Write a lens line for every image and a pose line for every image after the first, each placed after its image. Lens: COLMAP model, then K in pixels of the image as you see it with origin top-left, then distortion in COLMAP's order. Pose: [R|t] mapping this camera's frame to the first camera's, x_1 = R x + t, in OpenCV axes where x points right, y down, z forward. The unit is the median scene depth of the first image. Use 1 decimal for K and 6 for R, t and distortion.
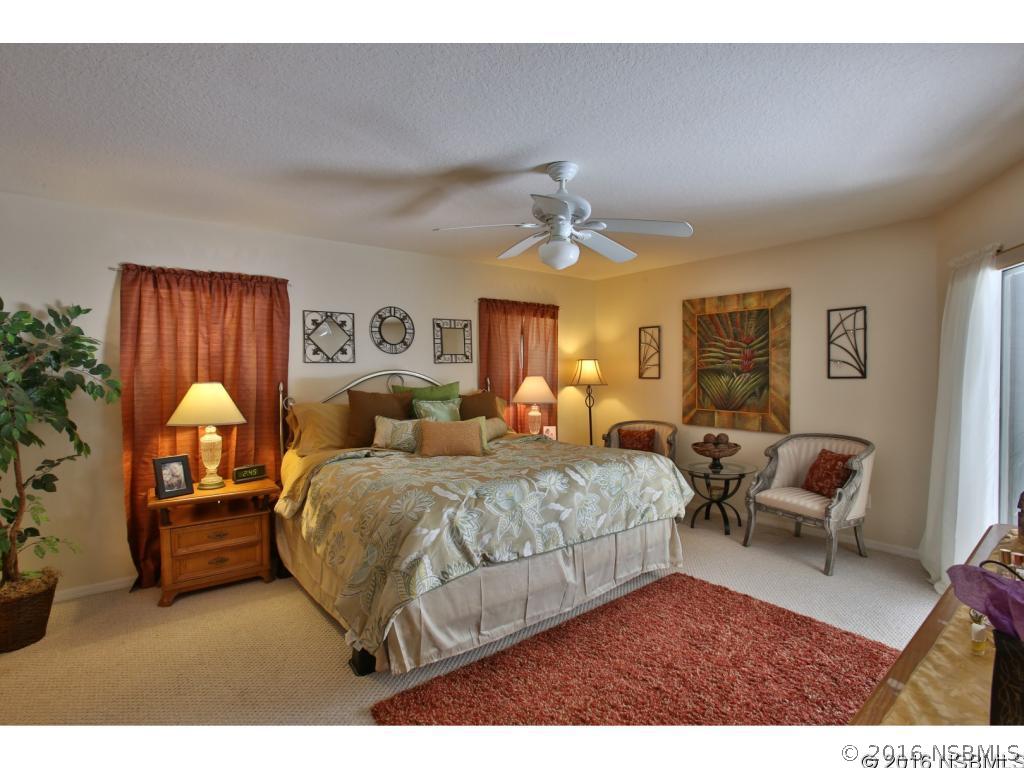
lens RADIAL K [[499.1, 0, 512.0], [0, 499.1, 384.0], [0, 0, 1]] dist [-0.020935, 0.000307]
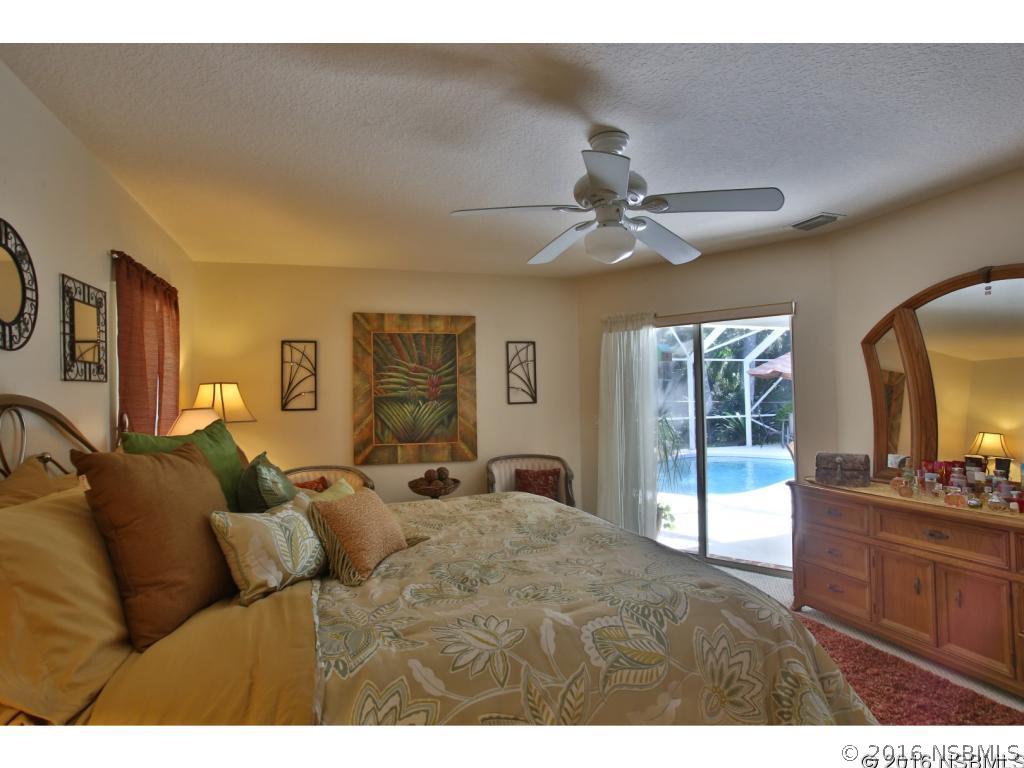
lens RADIAL K [[551.8, 0, 497.1], [0, 551.8, 384.6], [0, 0, 1]] dist [-0.042025, 0.001077]
pose [[0.375134, 0.021618, 0.926718, -0.431223], [0.038993, 0.998475, -0.039076, -0.006925], [-0.926150, 0.050795, 0.373719, 0.491394]]
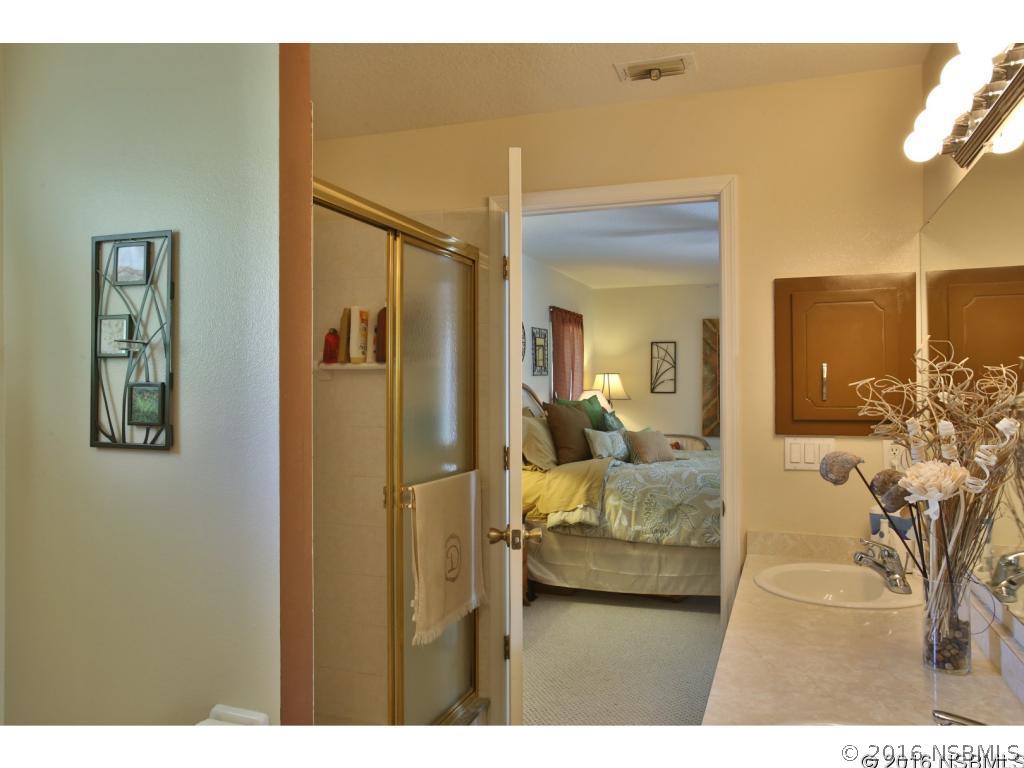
lens RADIAL K [[754.4, 0, 512.0], [0, 754.4, 384.0], [0, 0, 1]] dist [0.003637, 0.000394]
pose [[0.859798, 0.009122, 0.510553, -0.893846], [0.004503, 0.999666, -0.025444, 0.009508], [-0.510615, 0.024175, 0.859470, -0.182299]]
